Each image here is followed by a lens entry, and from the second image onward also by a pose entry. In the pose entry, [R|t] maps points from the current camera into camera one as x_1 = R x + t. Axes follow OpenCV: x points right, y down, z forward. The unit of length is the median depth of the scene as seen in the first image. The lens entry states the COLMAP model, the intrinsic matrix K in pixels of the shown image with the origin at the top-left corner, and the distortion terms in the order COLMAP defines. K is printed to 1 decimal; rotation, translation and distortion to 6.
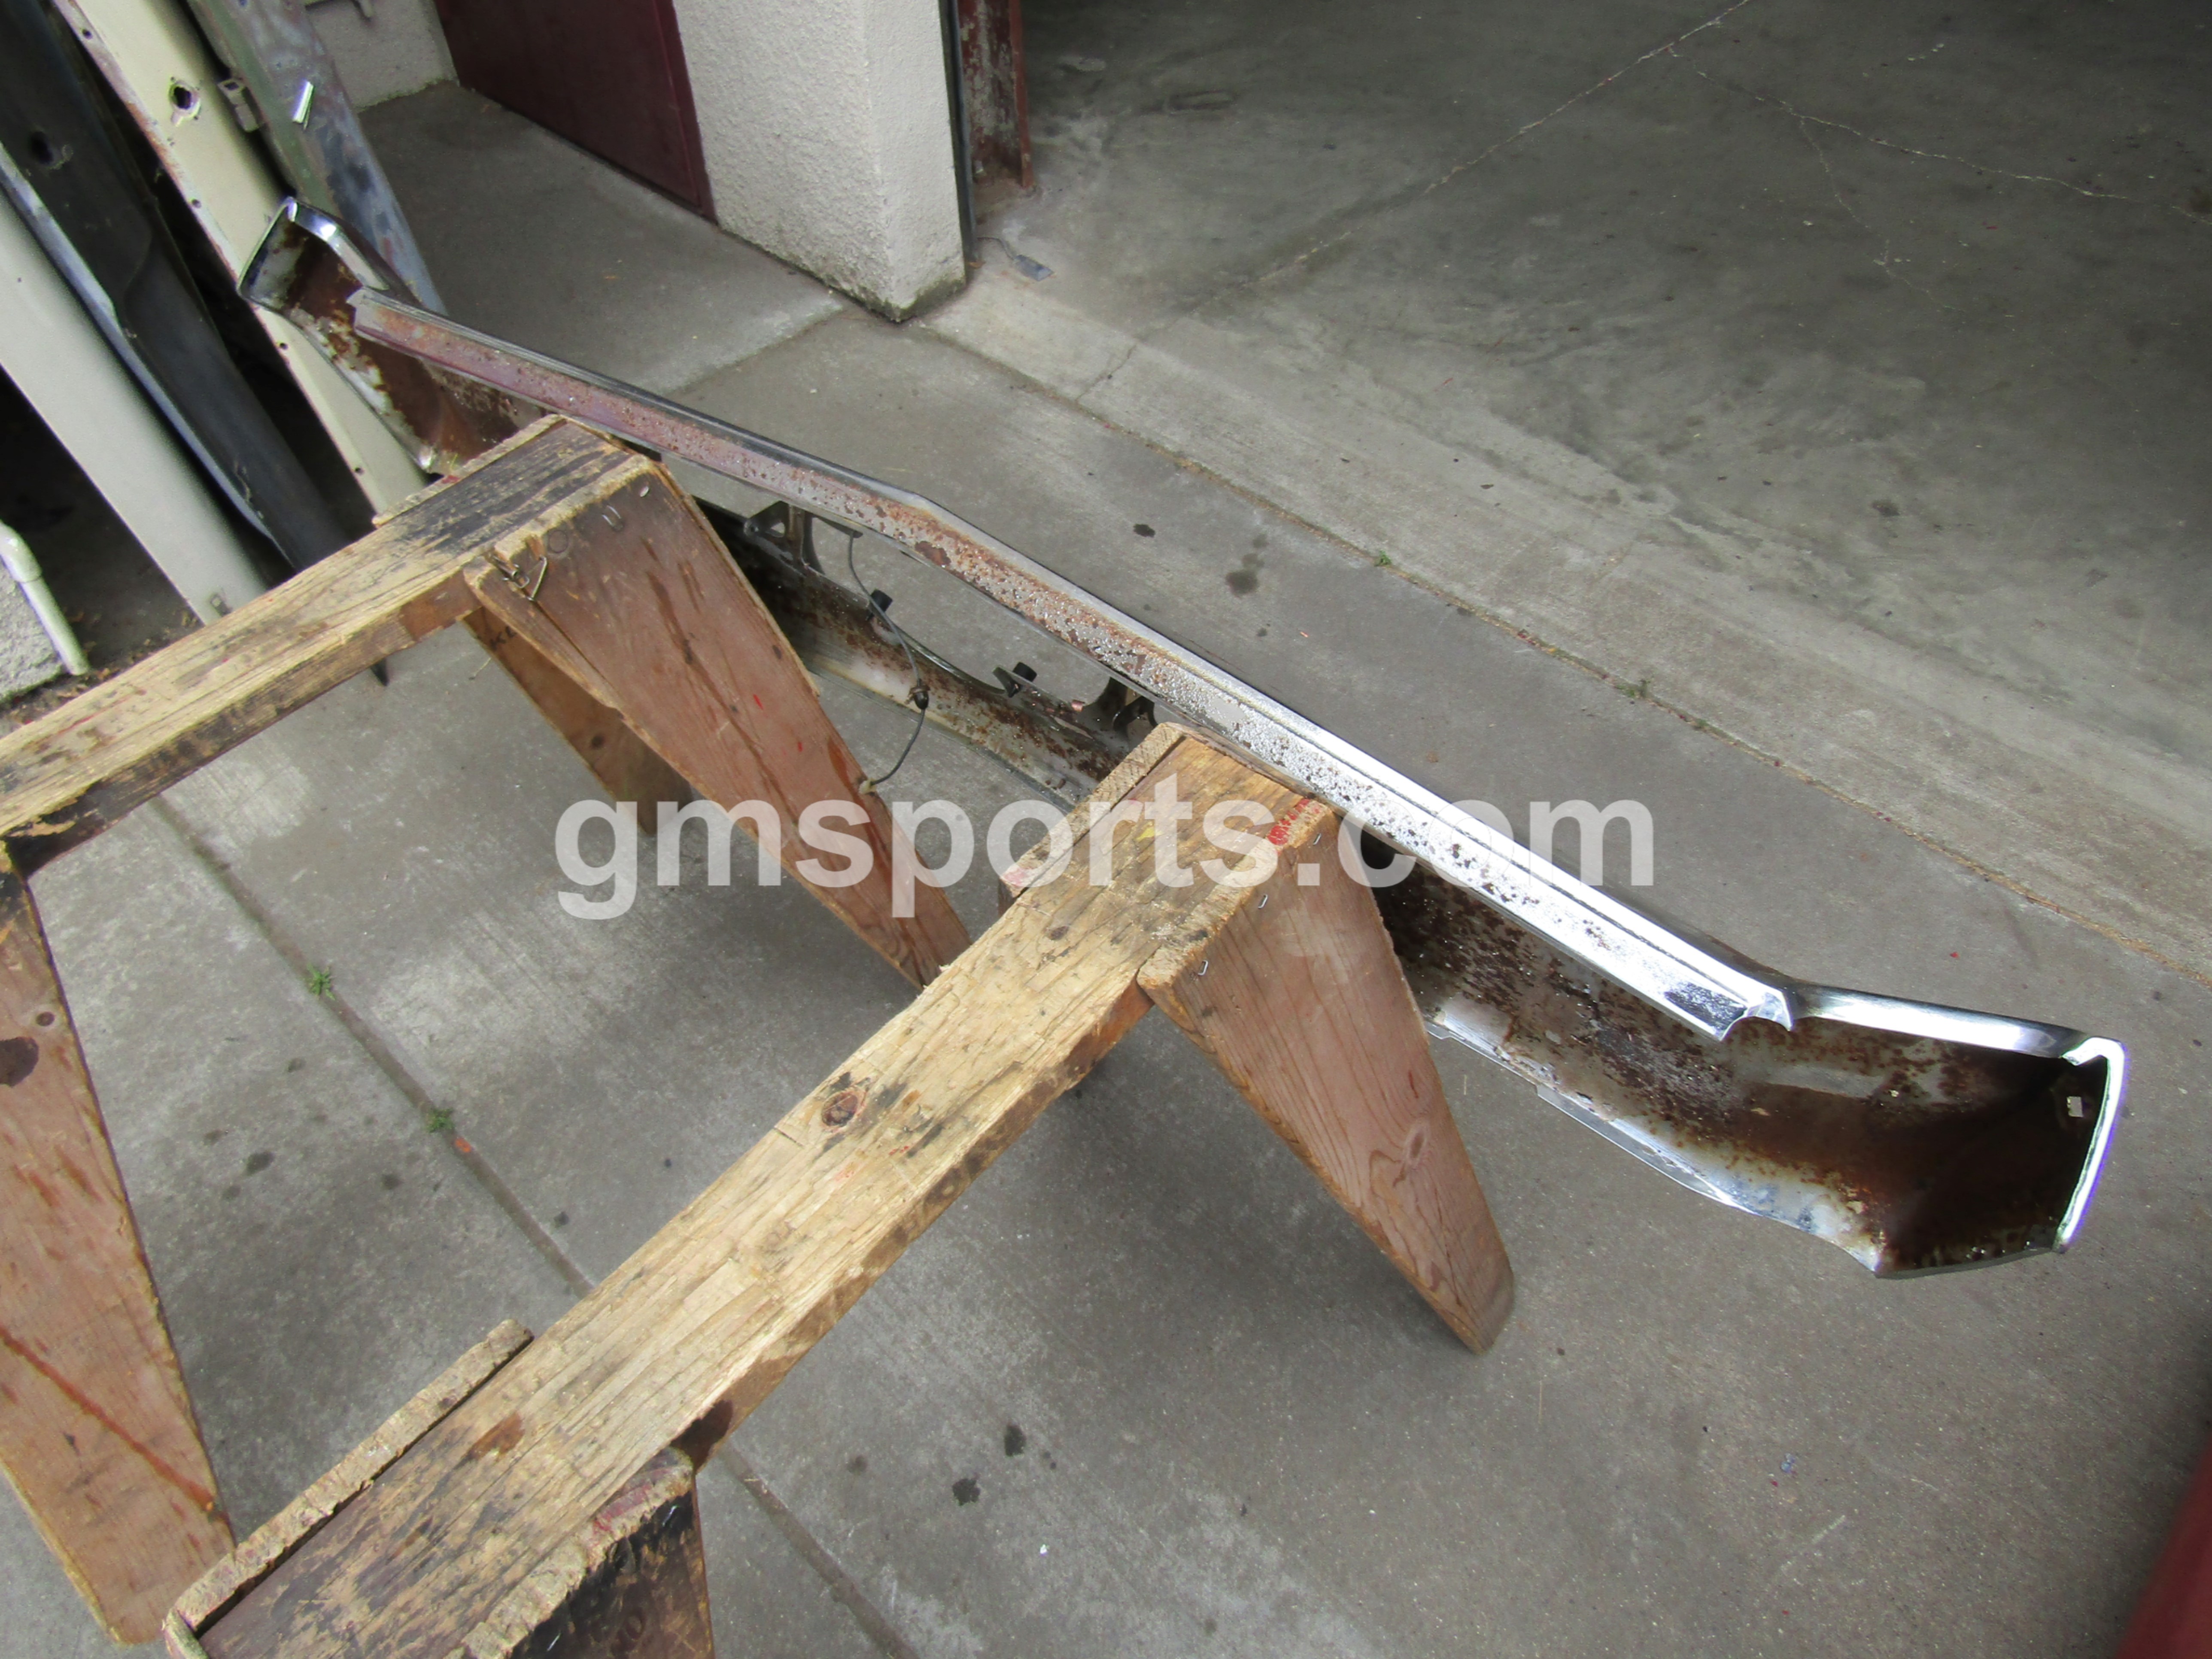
lens RADIAL K [[1571.8, 0, 1117.6], [0, 1571.8, 827.7], [0, 0, 1]] dist [-0.008649, 0.003349]
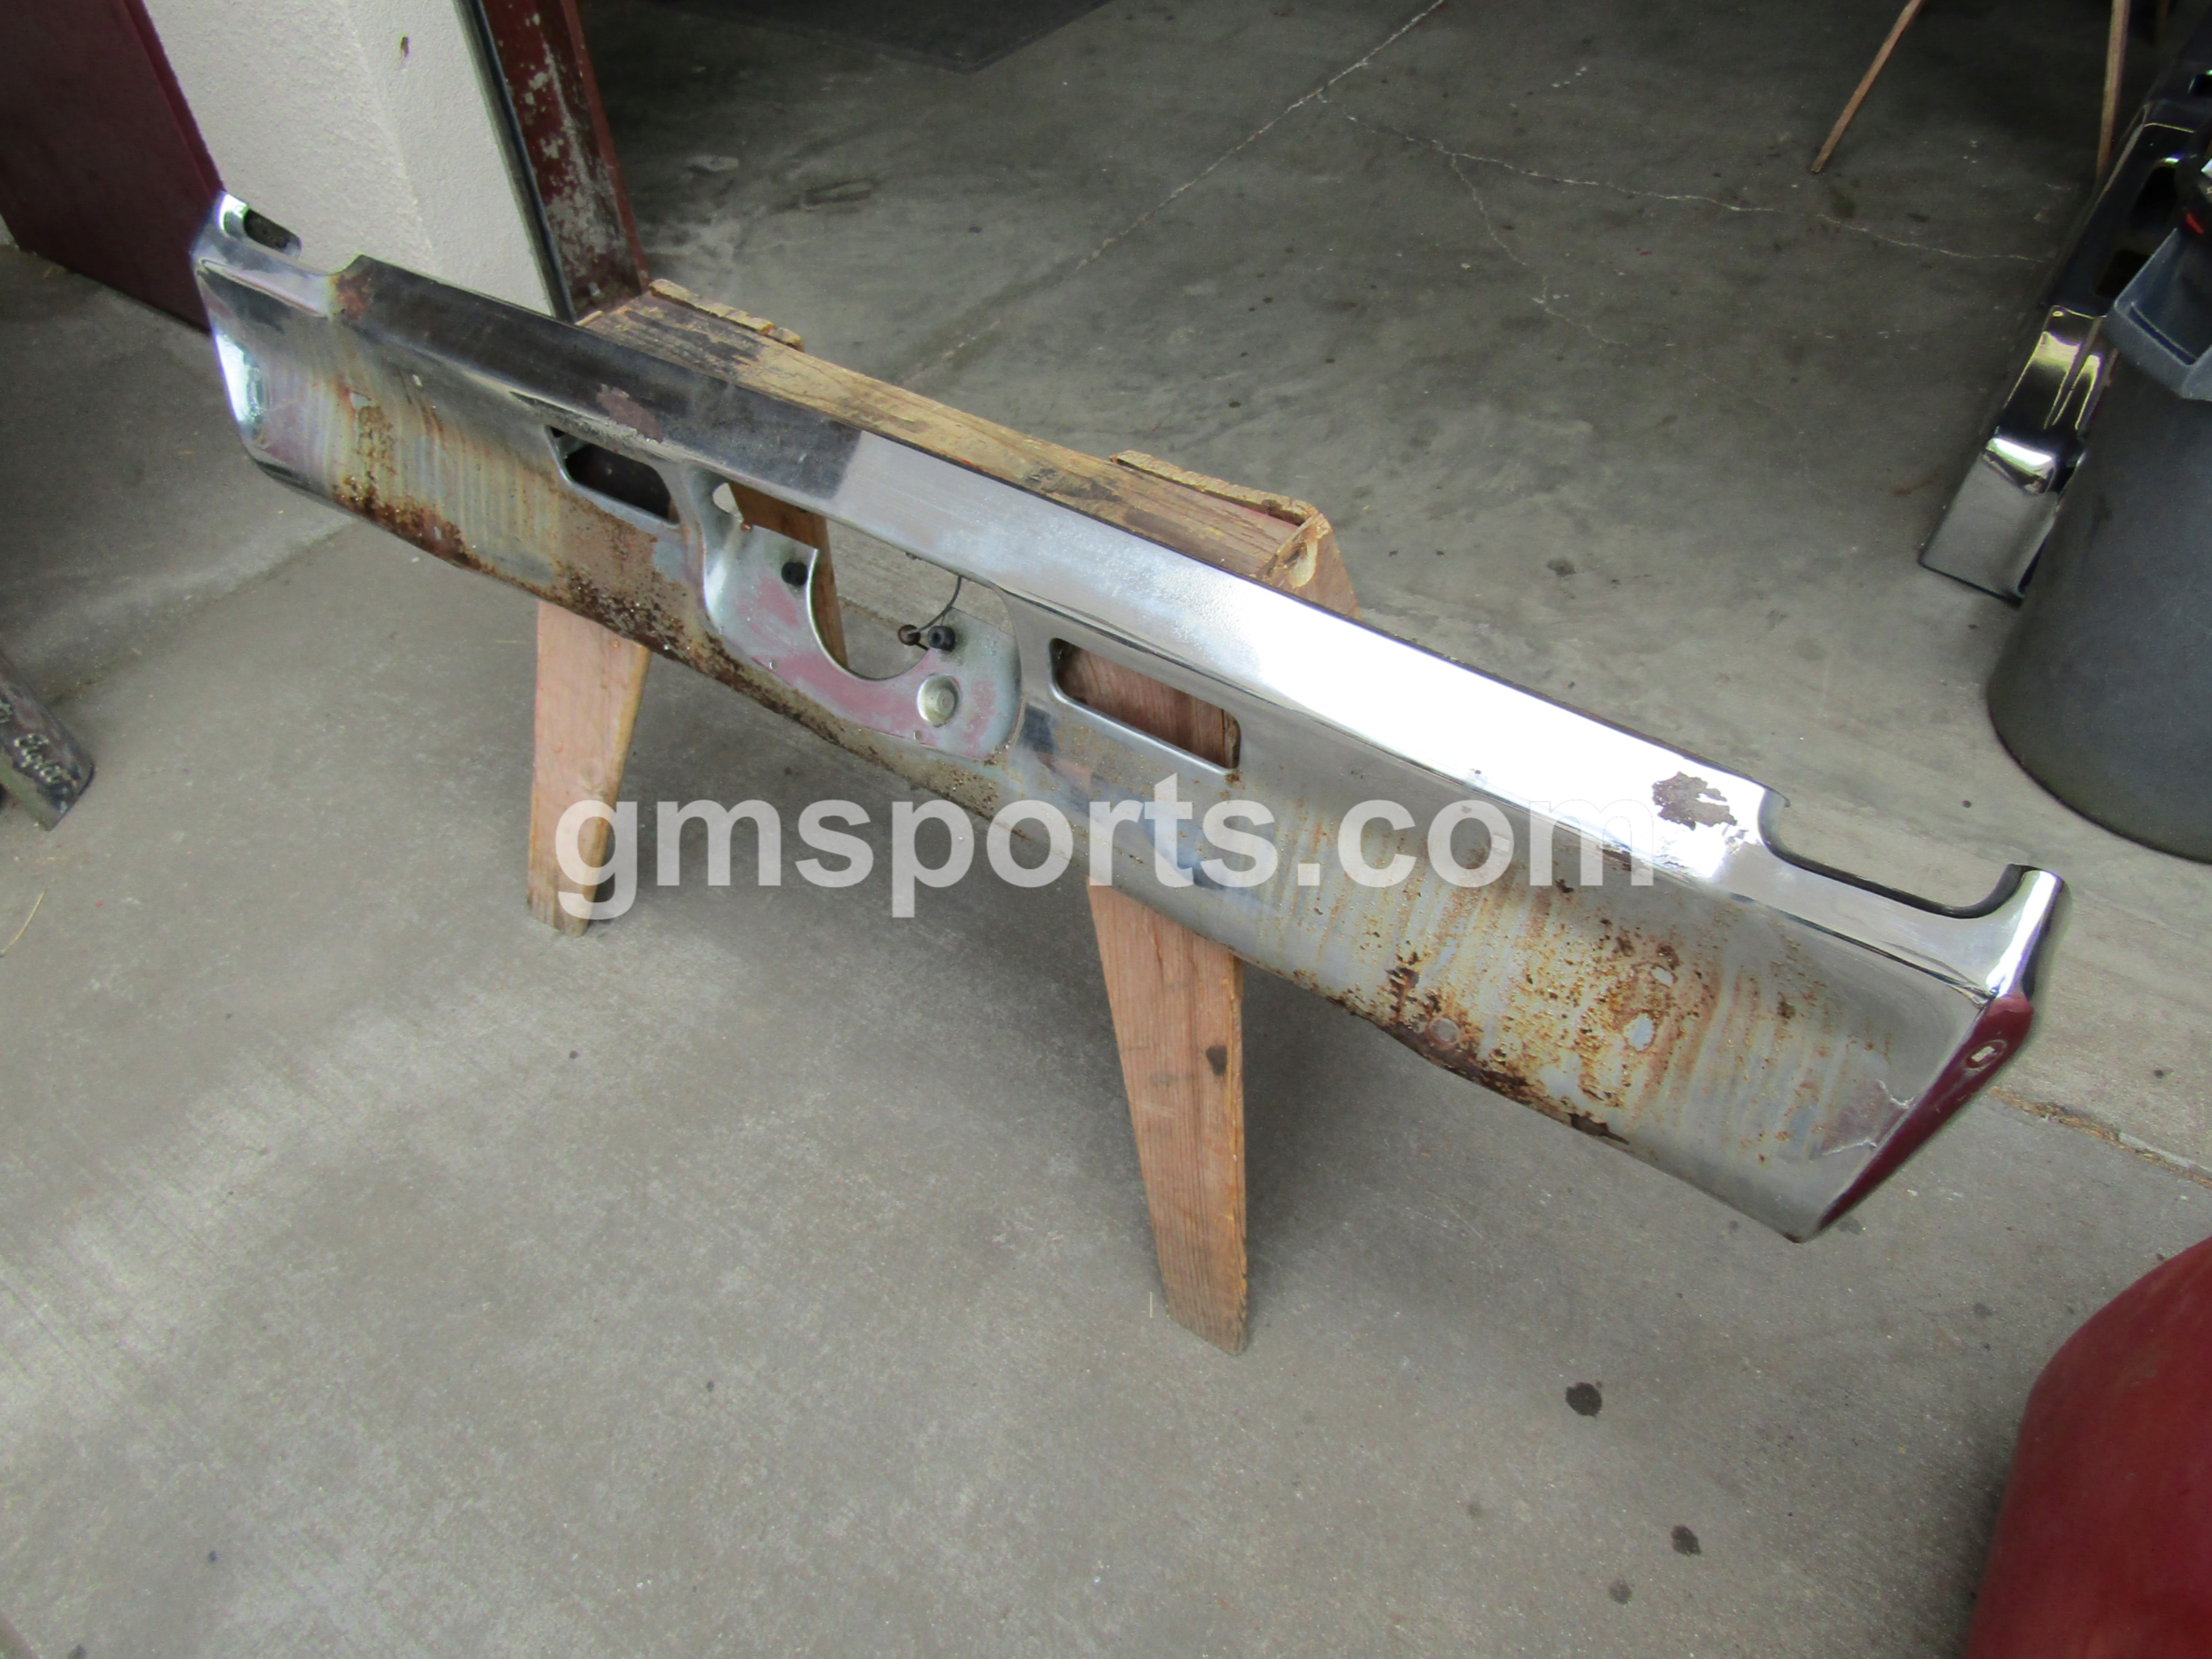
lens RADIAL K [[1571.8, 0, 1109.8], [0, 1571.8, 825.9], [0, 0, 1]] dist [-0.008649, 0.003349]
pose [[0.986951, -0.128470, 0.097073, 0.121729], [0.131082, 0.991149, -0.020997, -0.072779], [-0.093517, 0.033448, 0.995056, 0.093827]]
